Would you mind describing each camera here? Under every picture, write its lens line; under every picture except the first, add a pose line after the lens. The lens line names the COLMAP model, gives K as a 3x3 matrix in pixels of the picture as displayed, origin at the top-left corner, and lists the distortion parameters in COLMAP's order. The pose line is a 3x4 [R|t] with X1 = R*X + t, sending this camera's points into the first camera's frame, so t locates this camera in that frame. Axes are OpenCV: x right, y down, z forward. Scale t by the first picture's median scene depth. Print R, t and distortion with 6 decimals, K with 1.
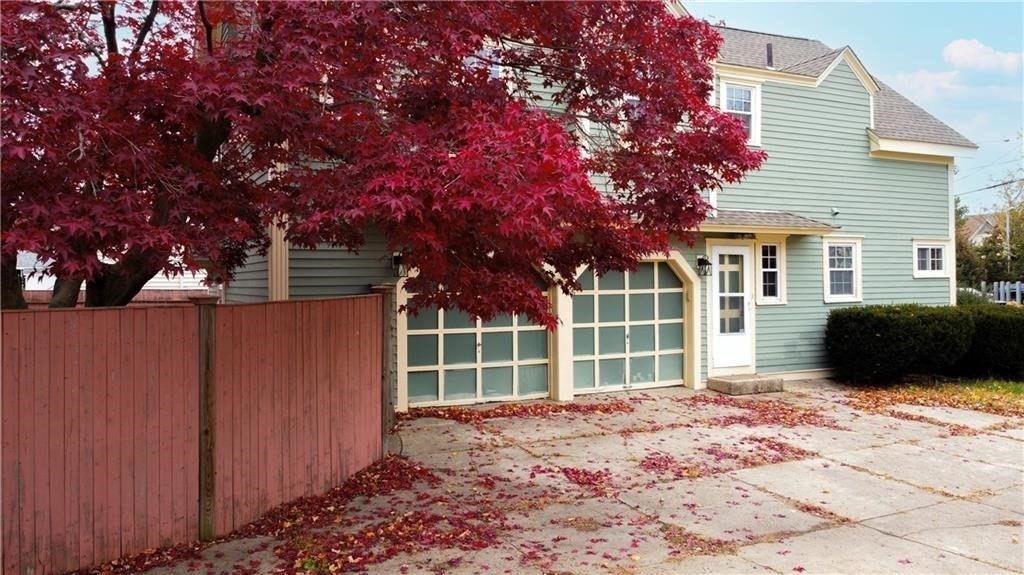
lens RADIAL K [[767.7, 0, 514.1], [0, 767.7, 270.7], [0, 0, 1]] dist [0.002052, -0.001907]
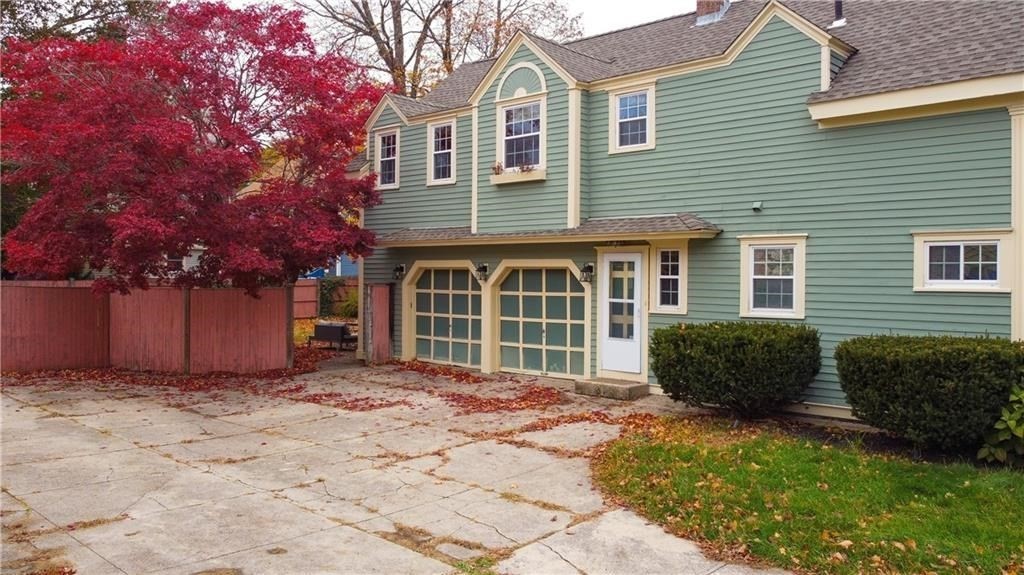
lens RADIAL K [[767.7, 0, 514.1], [0, 767.7, 270.7], [0, 0, 1]] dist [0.002052, -0.001907]
pose [[0.368913, 0.004381, -0.929454, 1.186549], [0.001442, 0.999985, 0.005286, -0.014587], [0.929463, -0.003290, 0.368901, 0.494916]]
